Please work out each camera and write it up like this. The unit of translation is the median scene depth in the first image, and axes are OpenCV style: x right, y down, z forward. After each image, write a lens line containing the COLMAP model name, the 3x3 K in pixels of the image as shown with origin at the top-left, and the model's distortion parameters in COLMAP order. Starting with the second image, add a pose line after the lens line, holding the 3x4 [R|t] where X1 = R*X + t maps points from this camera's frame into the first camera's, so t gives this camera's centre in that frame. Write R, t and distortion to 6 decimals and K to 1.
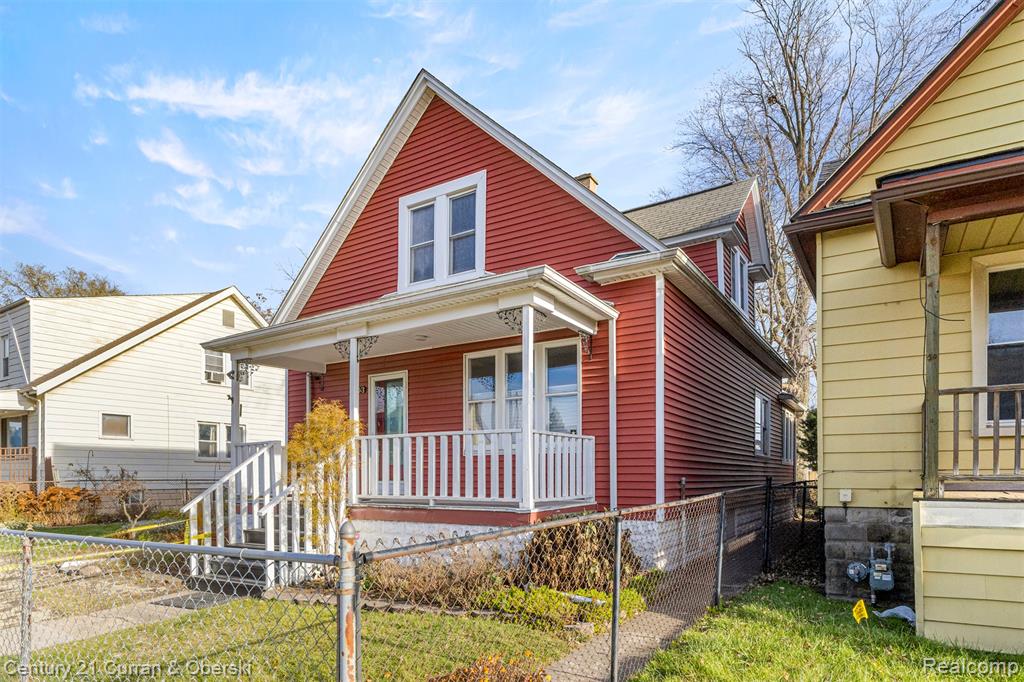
lens RADIAL K [[575.6, 0, 531.9], [0, 575.6, 489.5], [0, 0, 1]] dist [-0.006618, -0.000360]
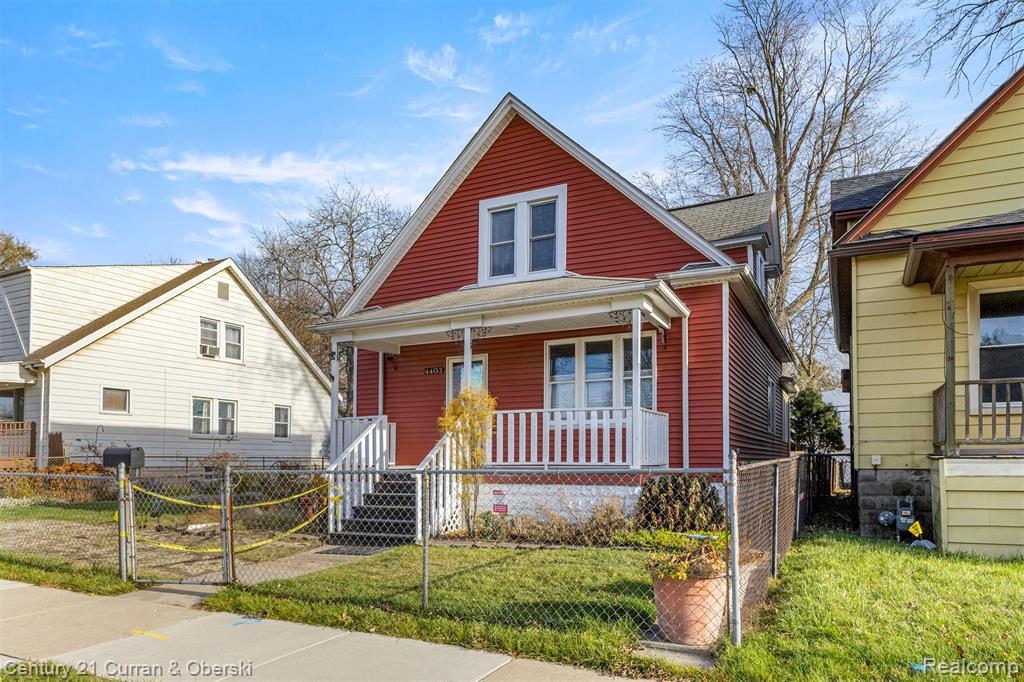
lens RADIAL K [[629.1, 0, 538.2], [0, 629.1, 461.2], [0, 0, 1]] dist [0.002182, -0.003648]
pose [[0.994806, -0.000680, 0.101784, -0.258460], [0.002809, 0.999780, -0.020772, 0.029755], [-0.101748, 0.020950, 0.994590, -0.240978]]
